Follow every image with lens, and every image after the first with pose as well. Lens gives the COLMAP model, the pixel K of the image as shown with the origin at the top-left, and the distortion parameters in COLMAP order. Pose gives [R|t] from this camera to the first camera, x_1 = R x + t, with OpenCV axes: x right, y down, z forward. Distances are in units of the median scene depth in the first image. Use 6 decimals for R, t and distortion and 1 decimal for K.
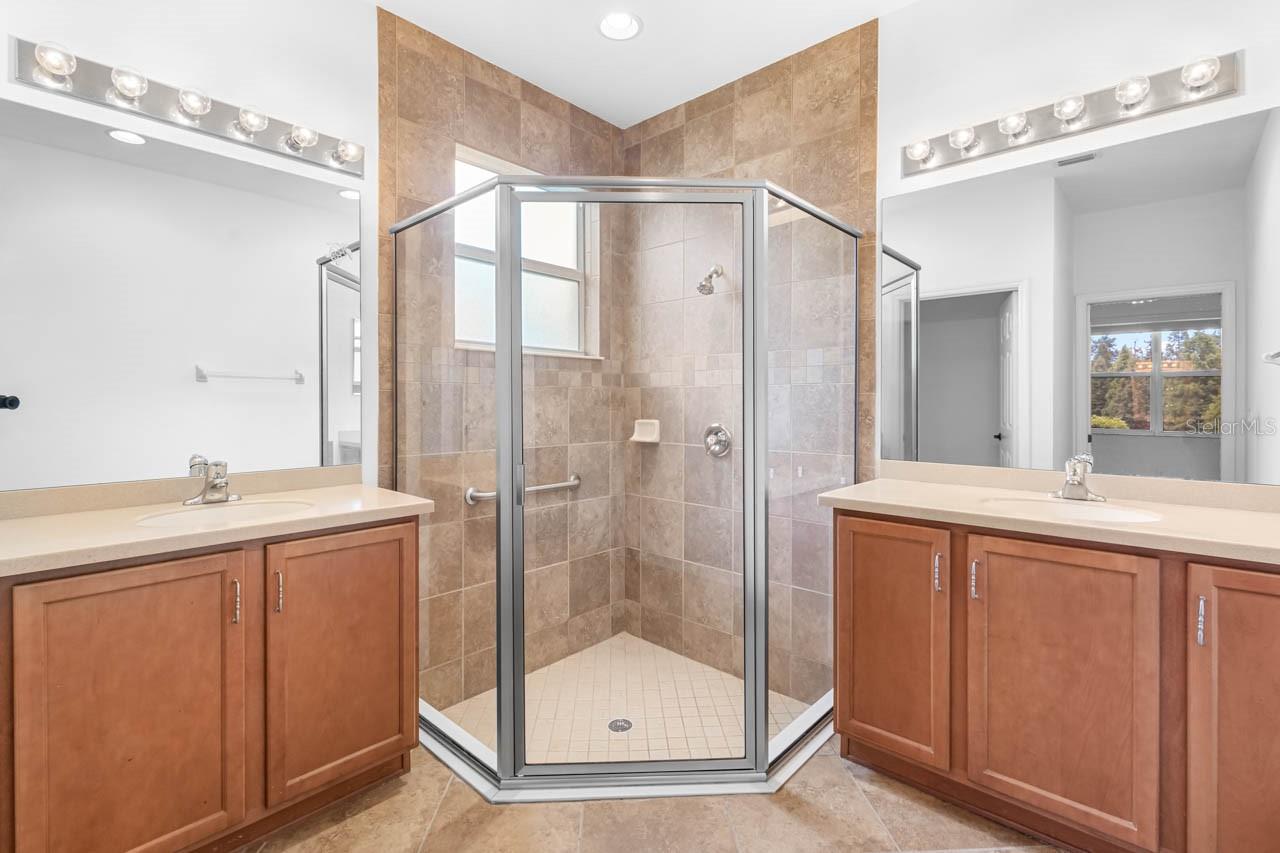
lens RADIAL K [[584.2, 0, 642.9], [0, 584.2, 416.1], [0, 0, 1]] dist [0.003286, -0.001292]
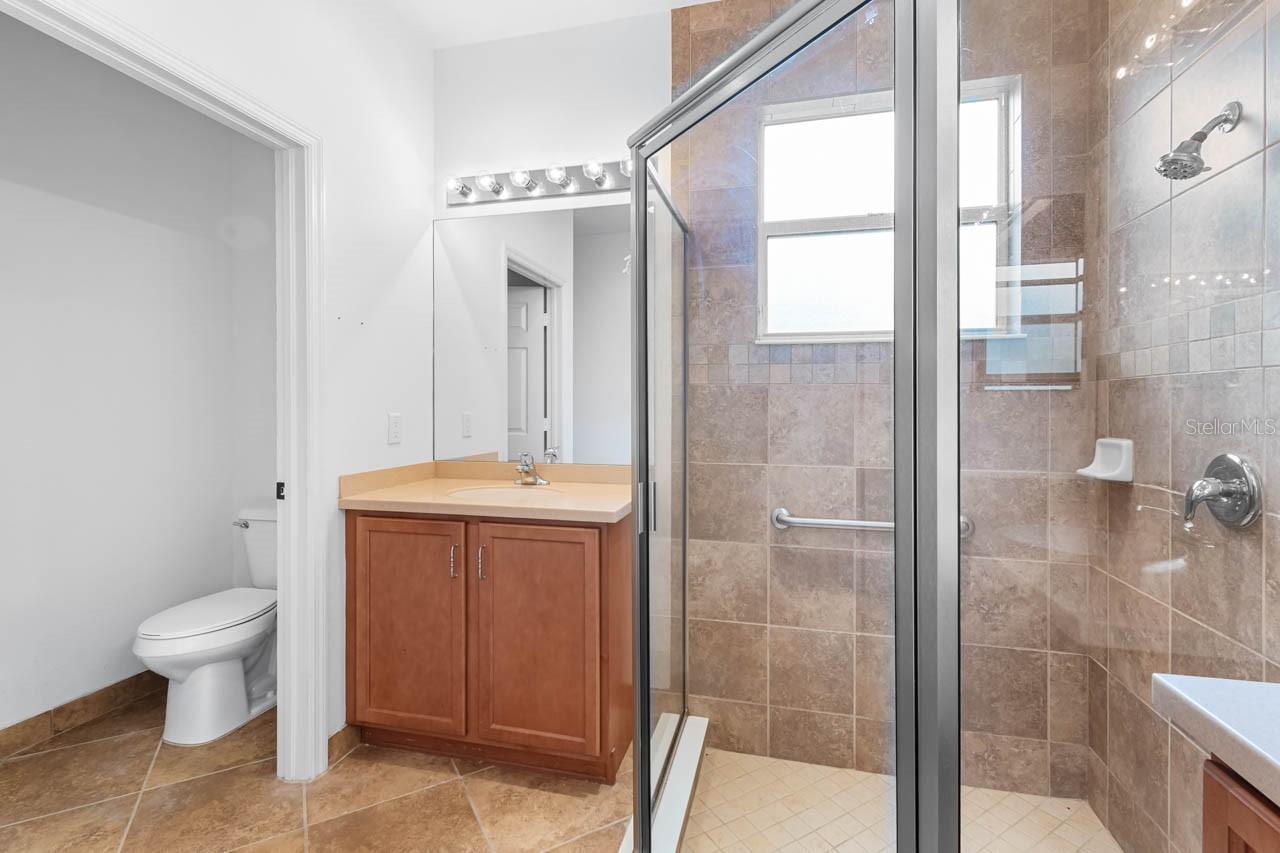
lens RADIAL K [[584.2, 0, 639.4], [0, 584.2, 414.6], [0, 0, 1]] dist [0.003286, -0.001292]
pose [[0.463772, 0.012781, -0.885862, 0.336060], [-0.021873, 0.999756, 0.002973, -0.009390], [0.885684, 0.017998, 0.463939, 0.407431]]
